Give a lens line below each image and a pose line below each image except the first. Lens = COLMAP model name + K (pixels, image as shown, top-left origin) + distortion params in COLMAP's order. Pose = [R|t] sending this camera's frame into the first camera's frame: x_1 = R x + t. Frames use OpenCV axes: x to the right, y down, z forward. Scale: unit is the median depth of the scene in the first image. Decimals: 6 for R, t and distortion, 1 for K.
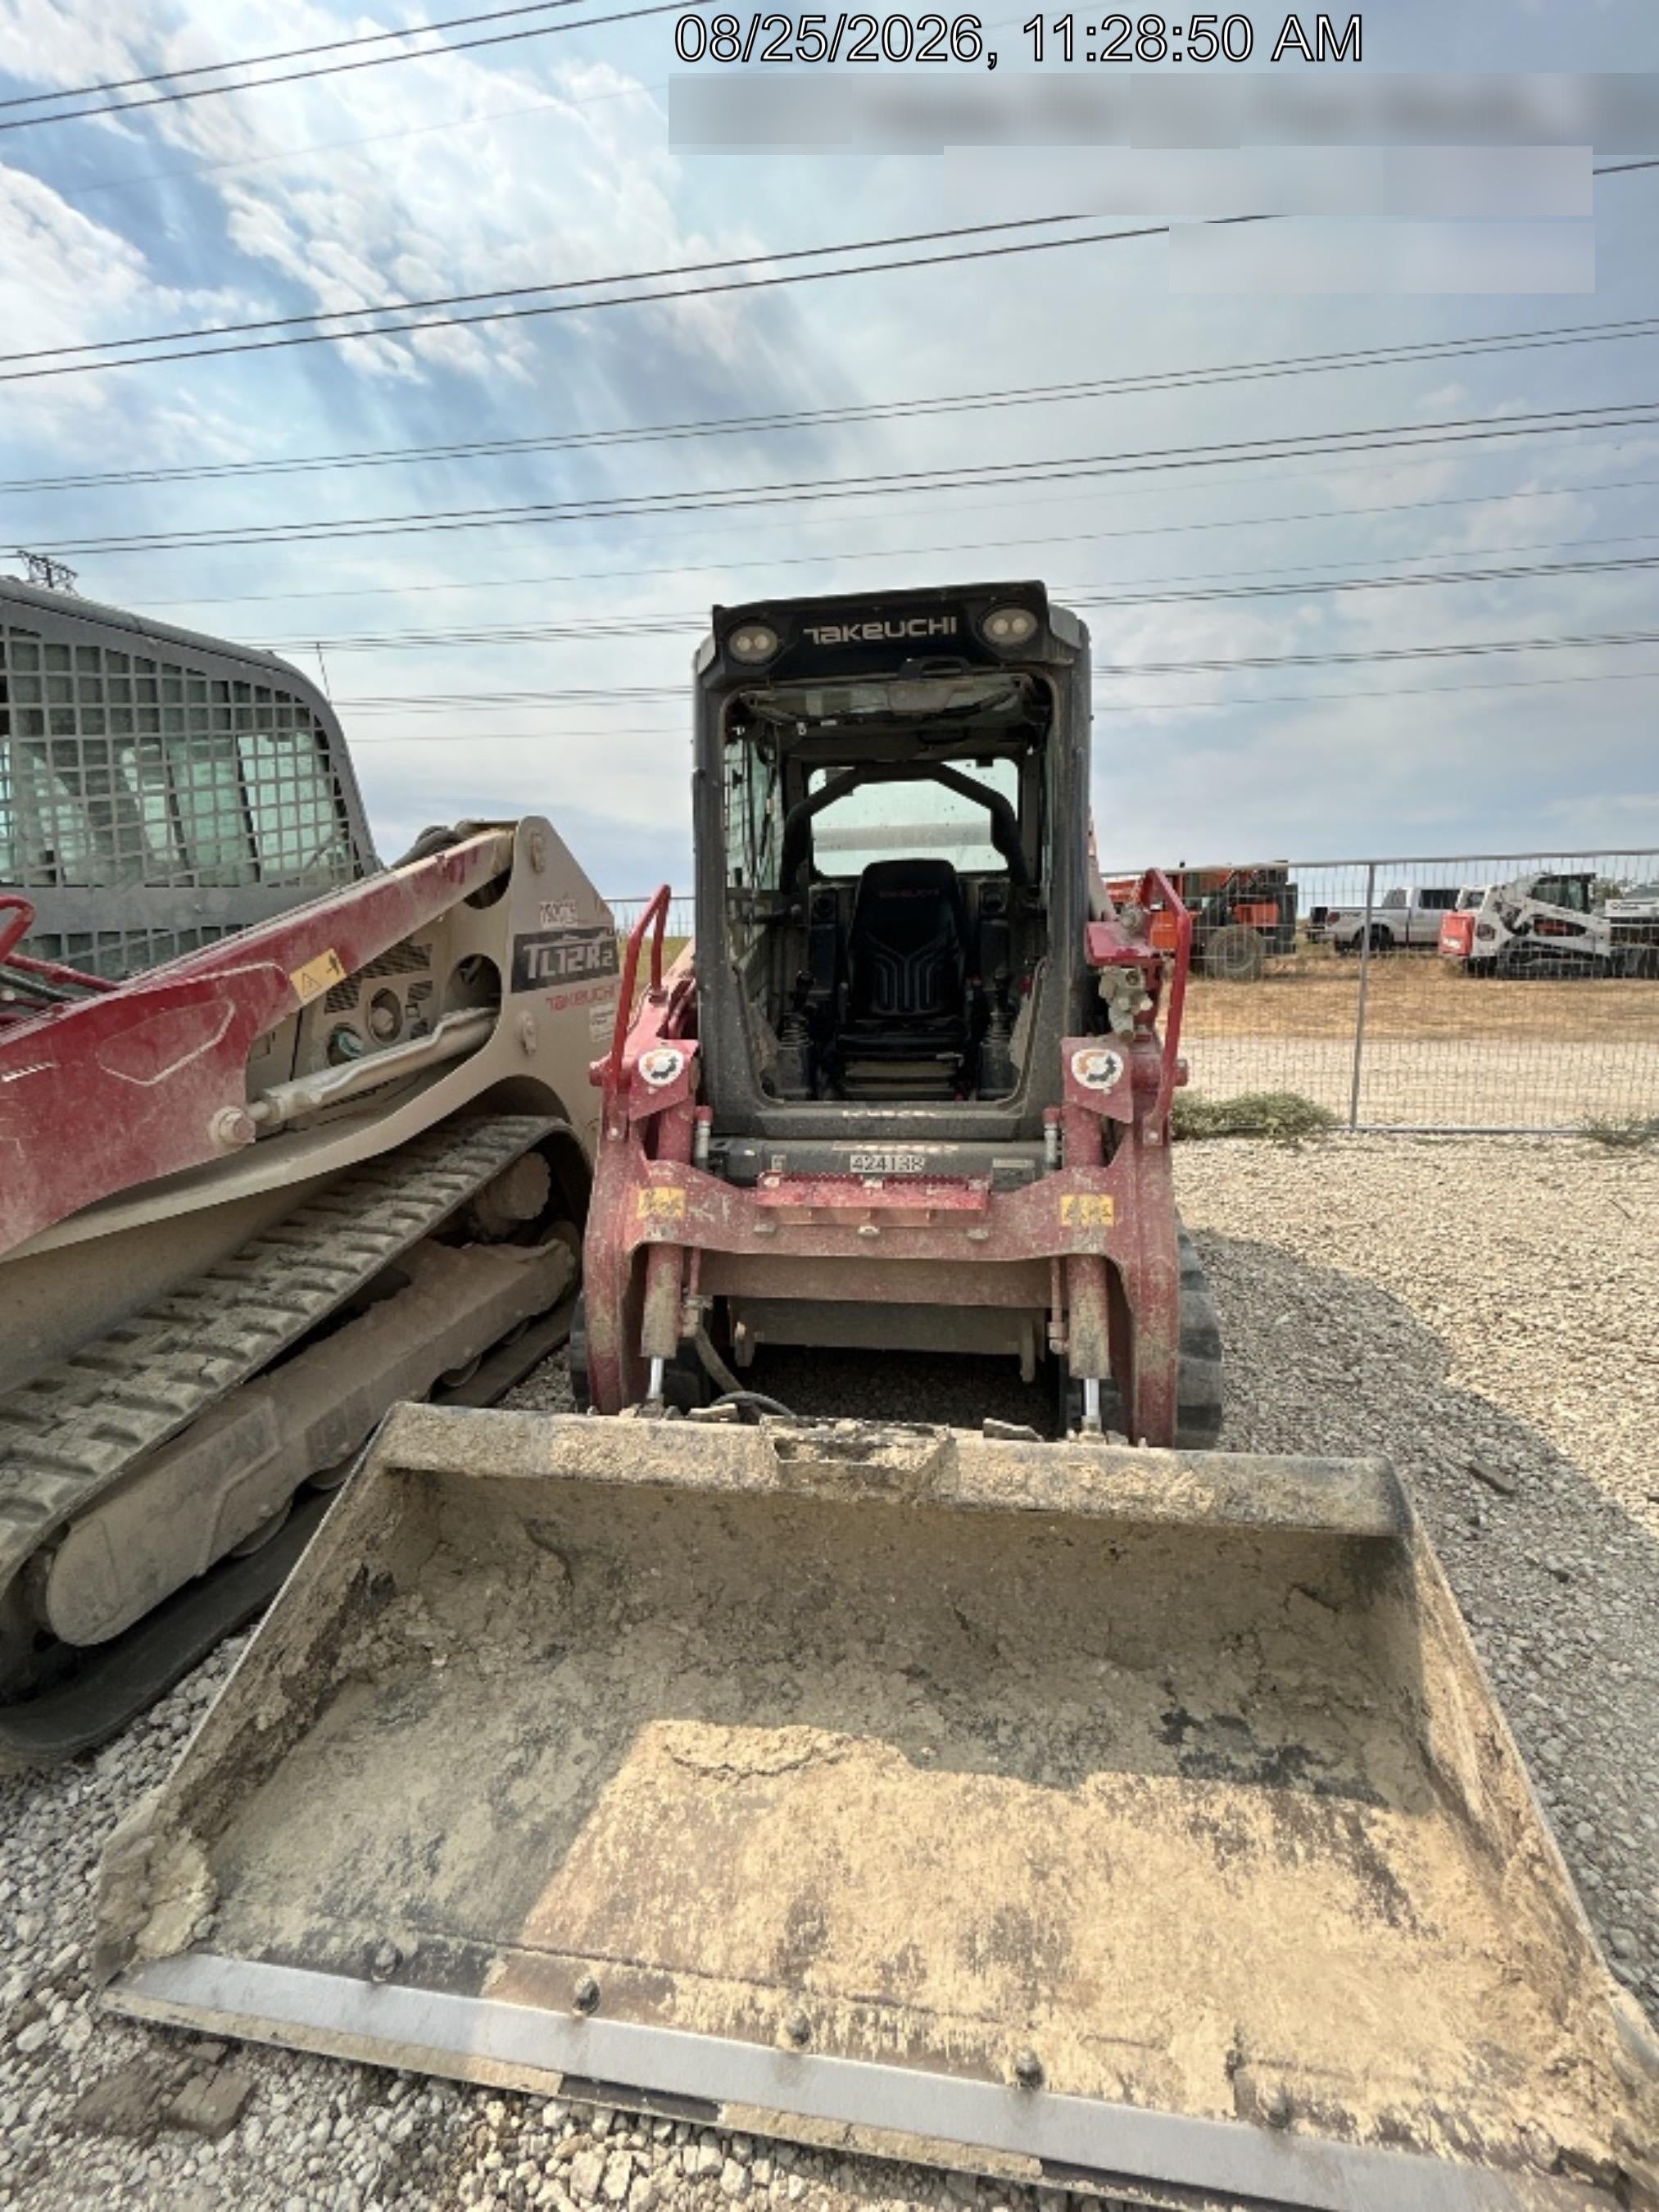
lens RADIAL K [[885.9, 0, 834.7], [0, 885.9, 1093.0], [0, 0, 1]] dist [0.001591, 0.000309]
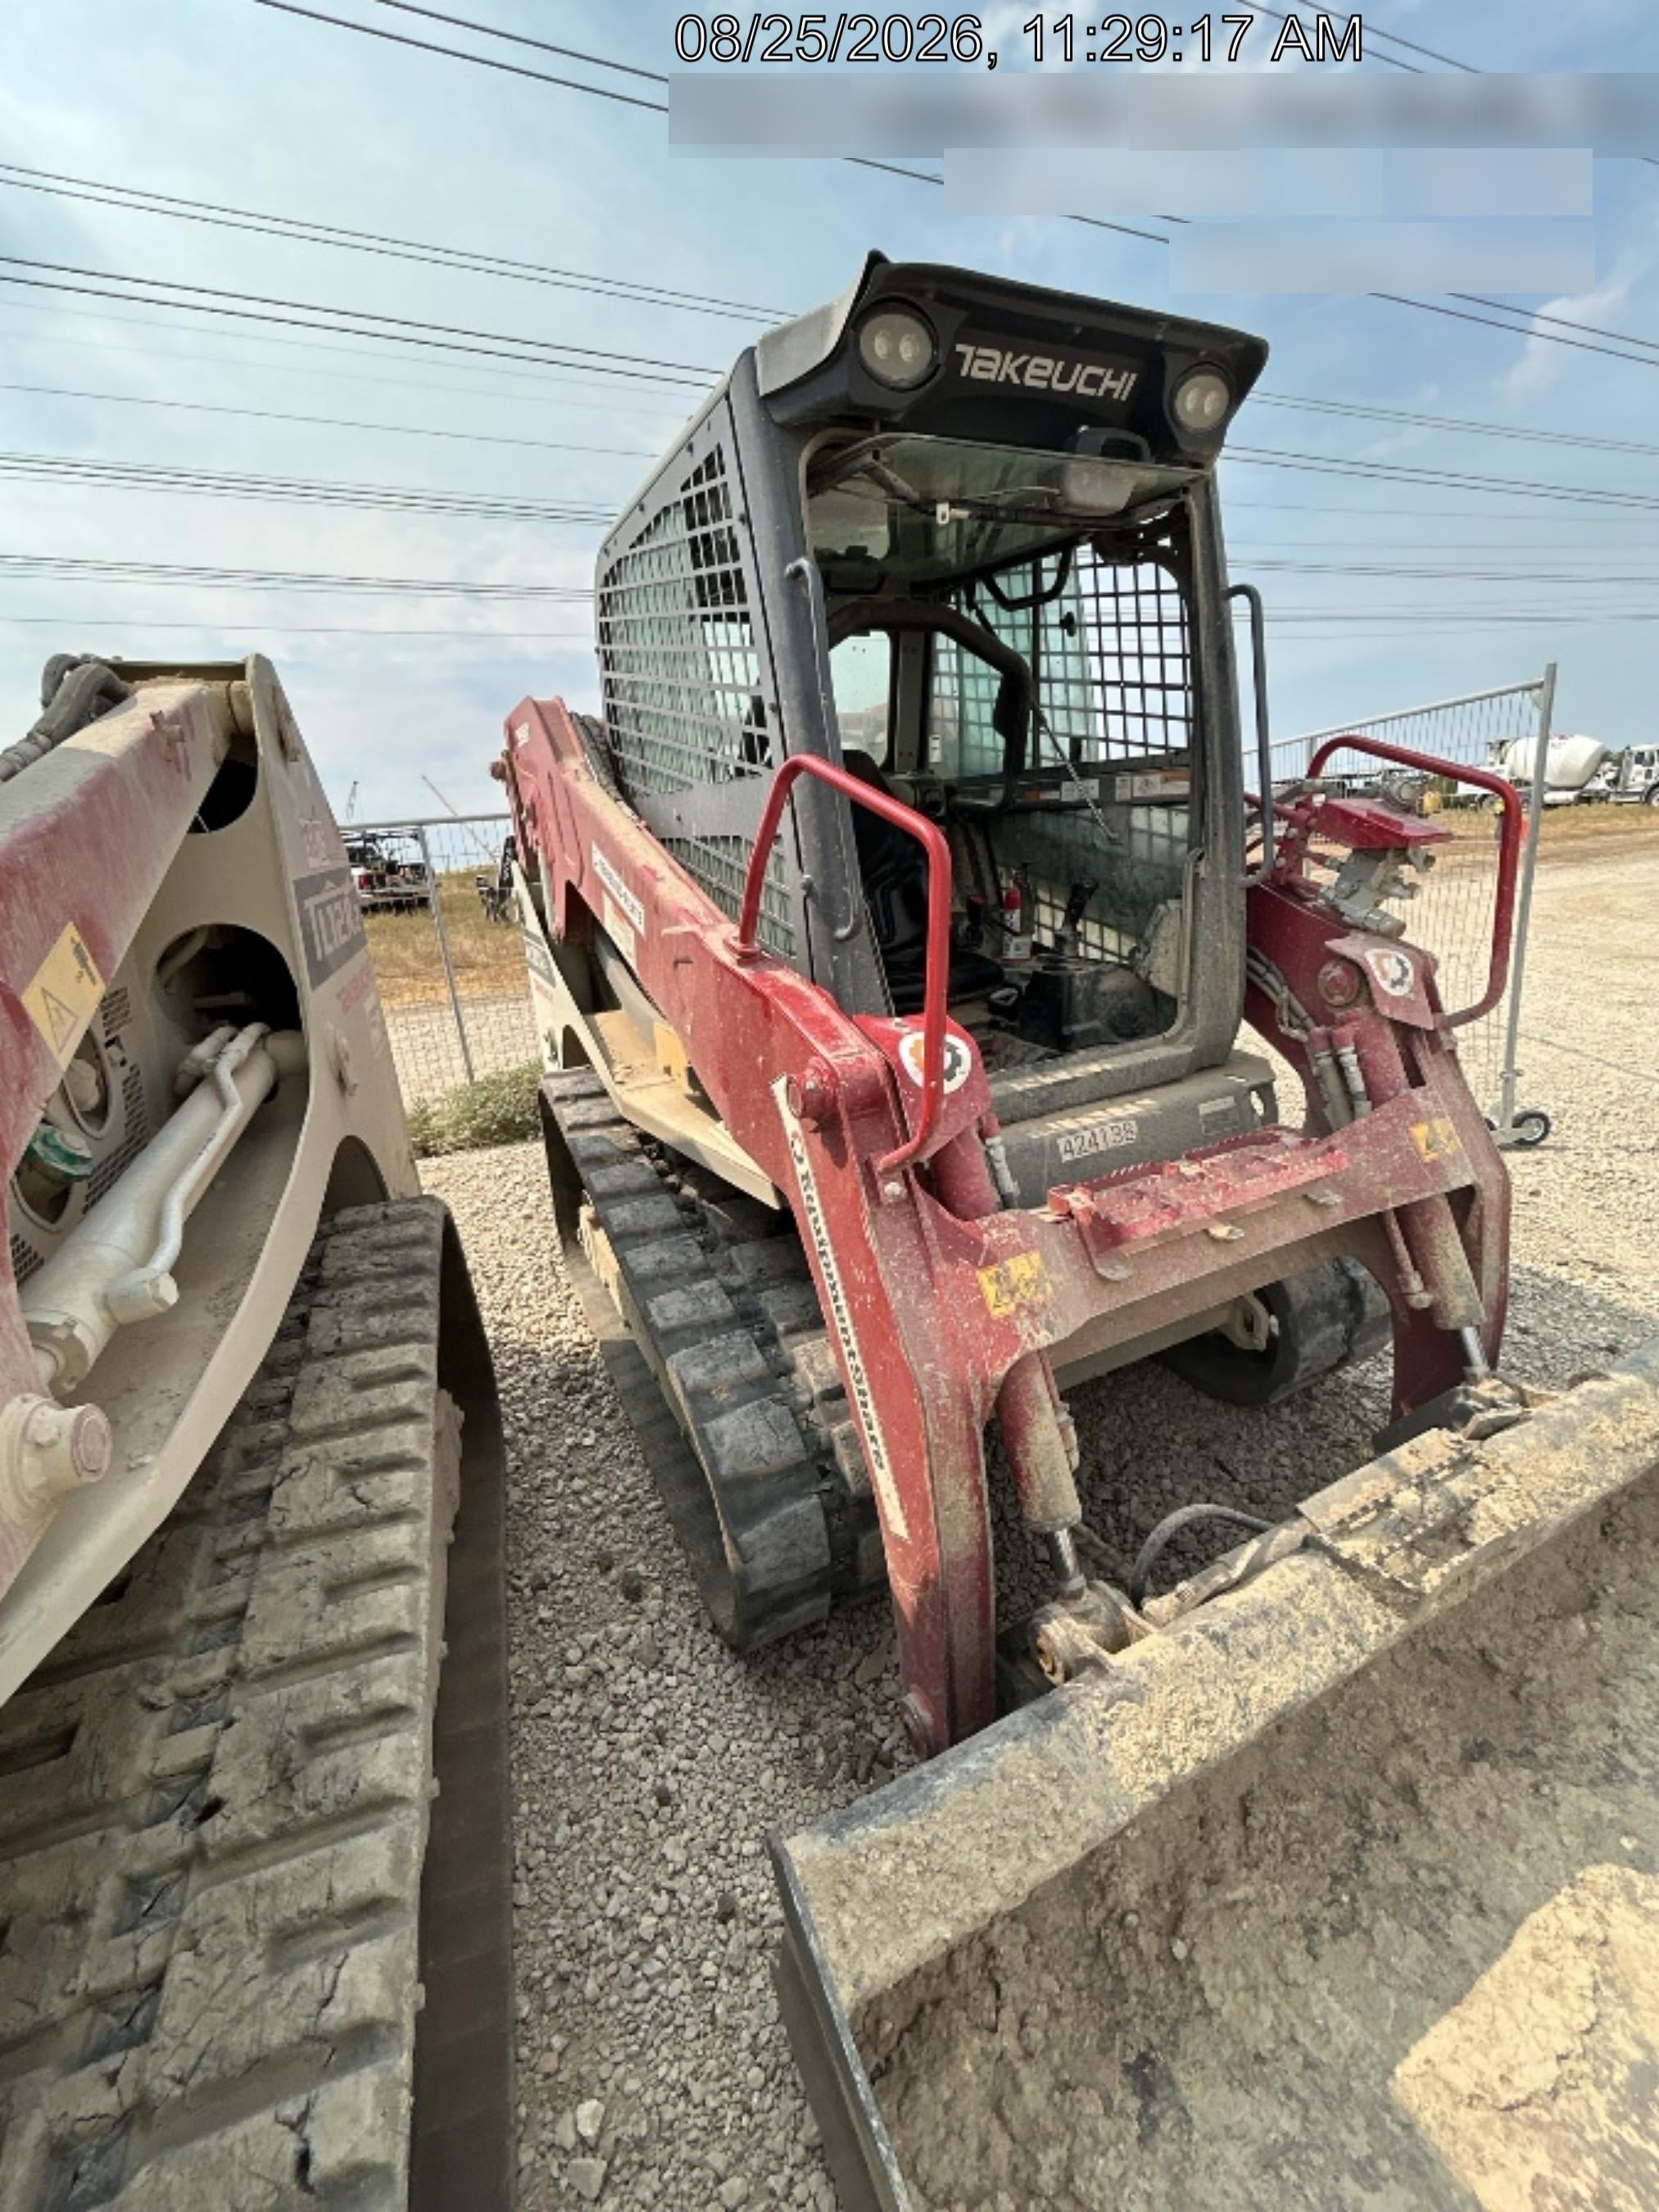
lens RADIAL K [[885.9, 0, 834.7], [0, 885.9, 1093.0], [0, 0, 1]] dist [0.001591, 0.000309]
pose [[0.822046, -0.193875, 0.535399, -0.659670], [0.159411, 0.981011, 0.110480, -0.098932], [-0.546651, -0.005471, 0.837342, 0.618205]]
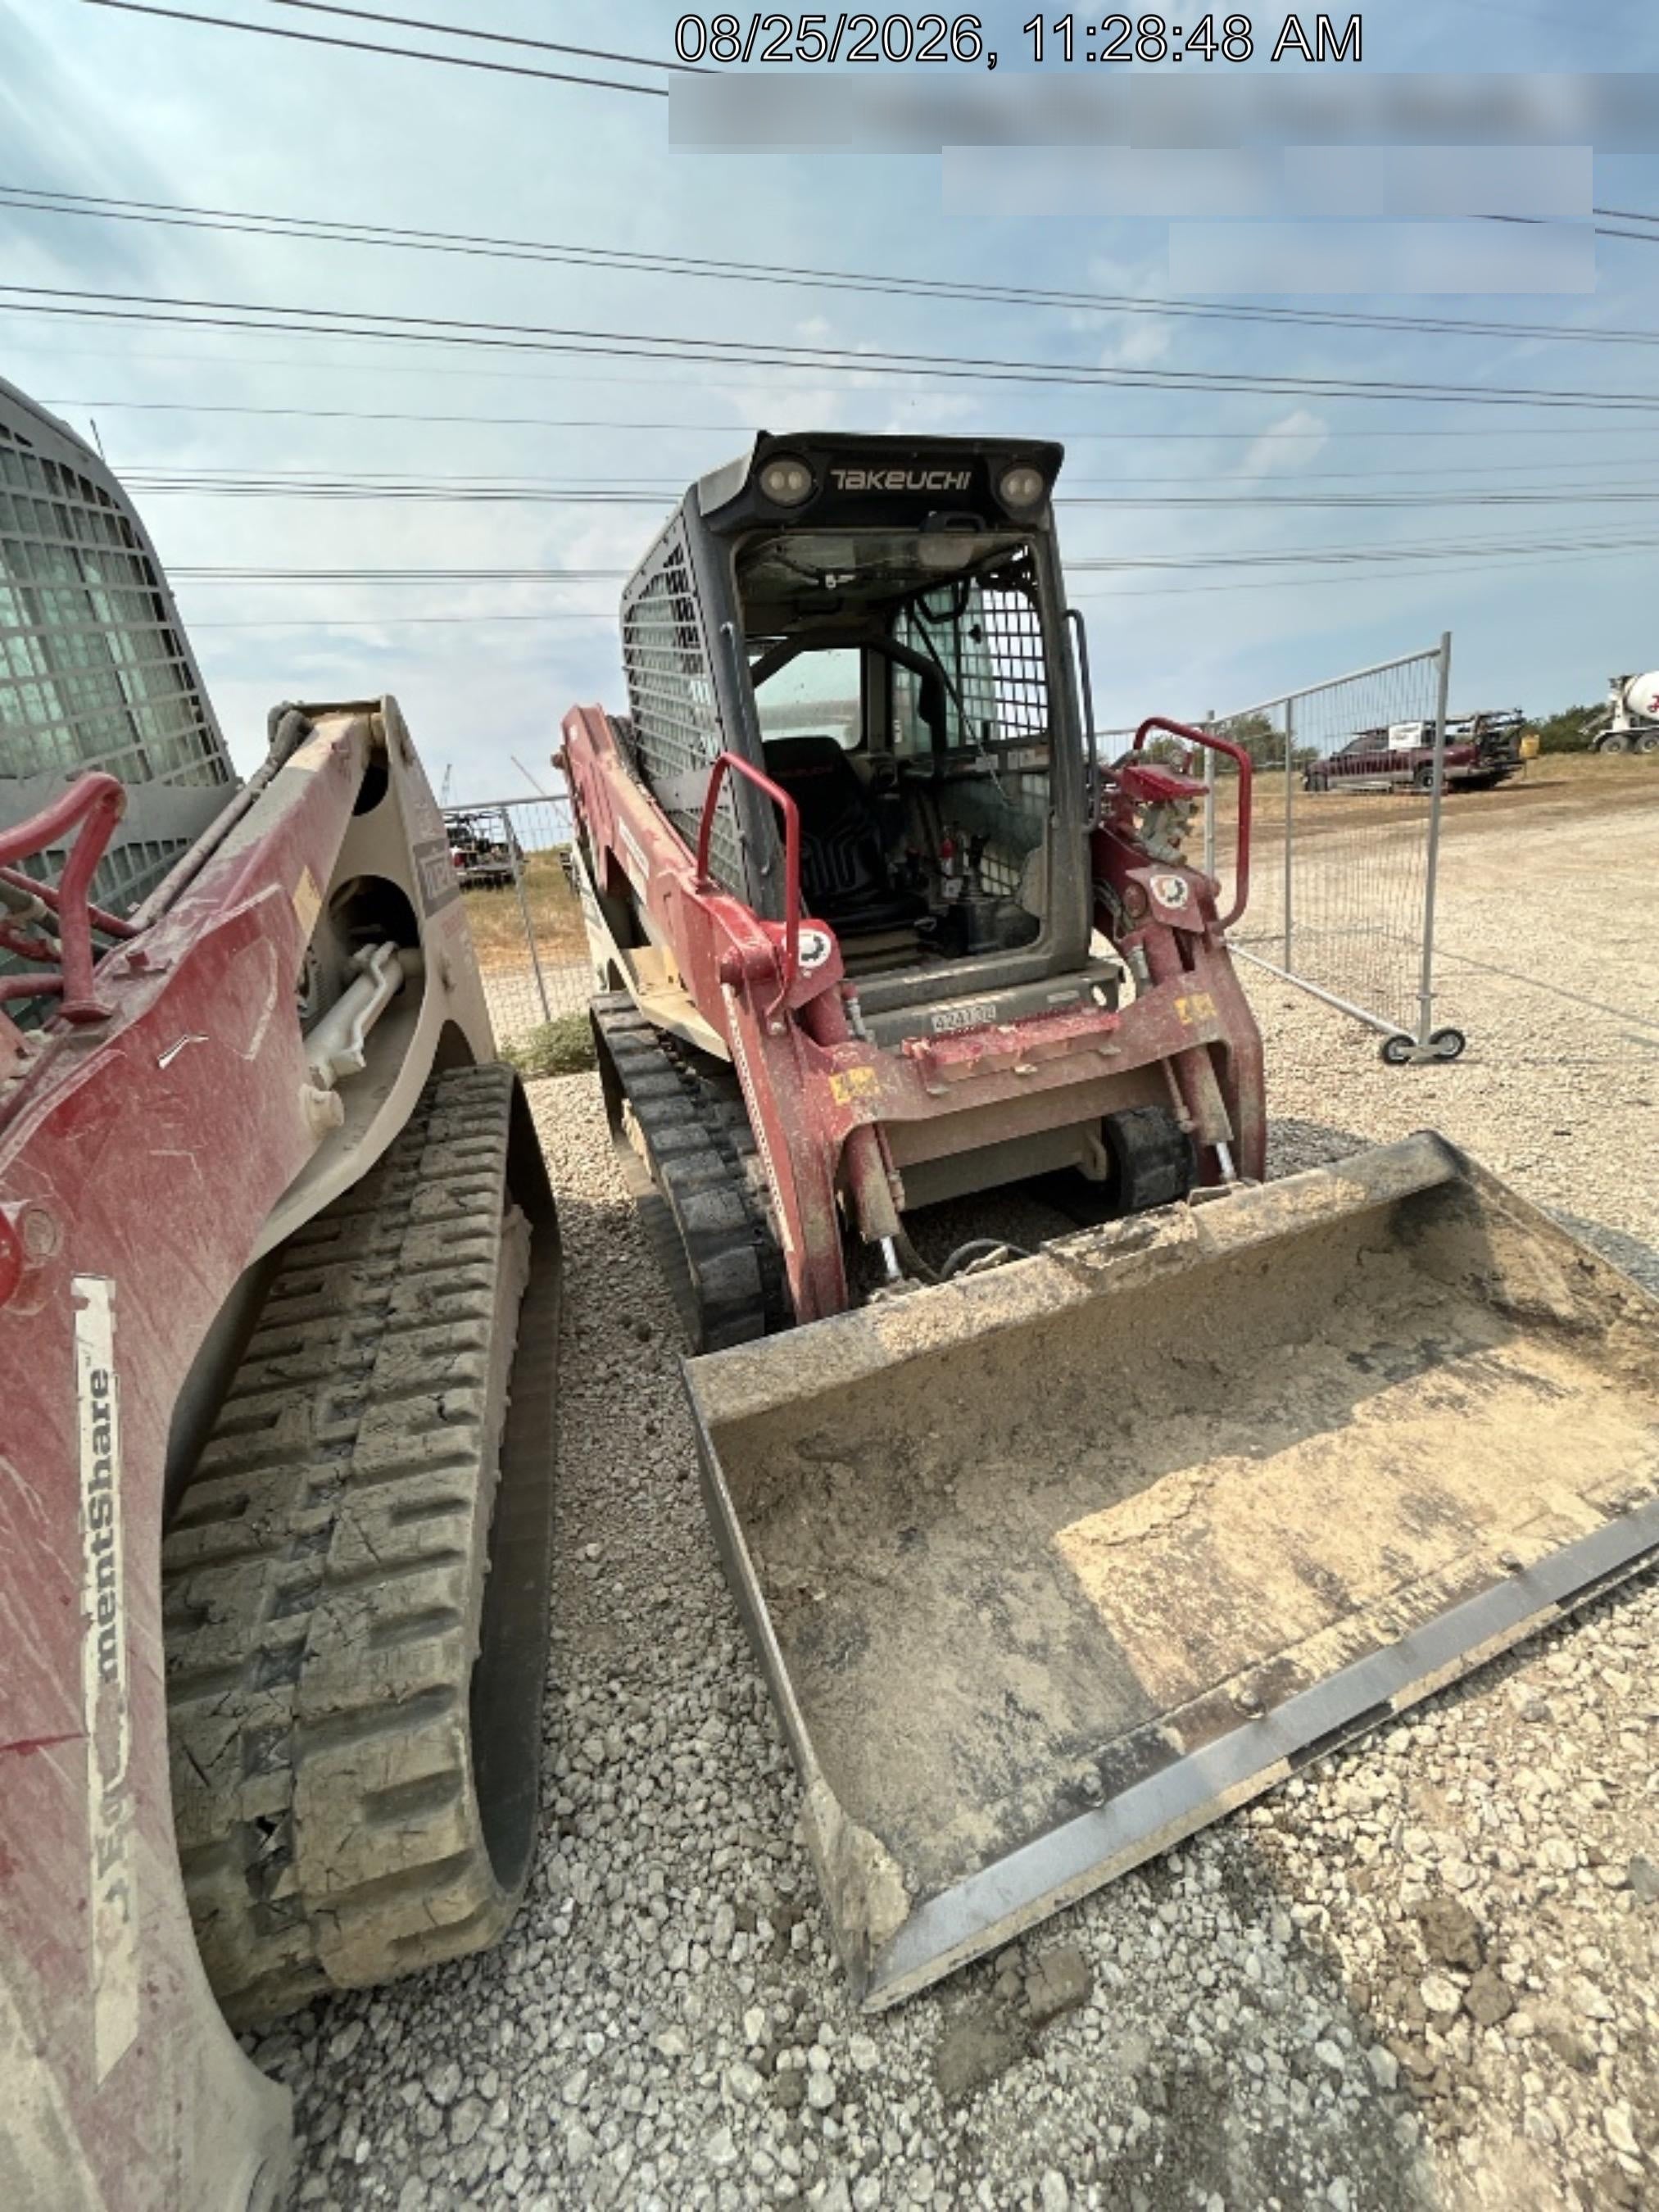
lens RADIAL K [[886.7, 0, 836.4], [0, 886.7, 1087.1], [0, 0, 1]] dist [0.000238, -0.000111]
pose [[0.865341, -0.210484, 0.454843, -0.719874], [0.174106, 0.977264, 0.121004, 0.007467], [-0.469971, -0.025519, 0.882313, 0.175095]]
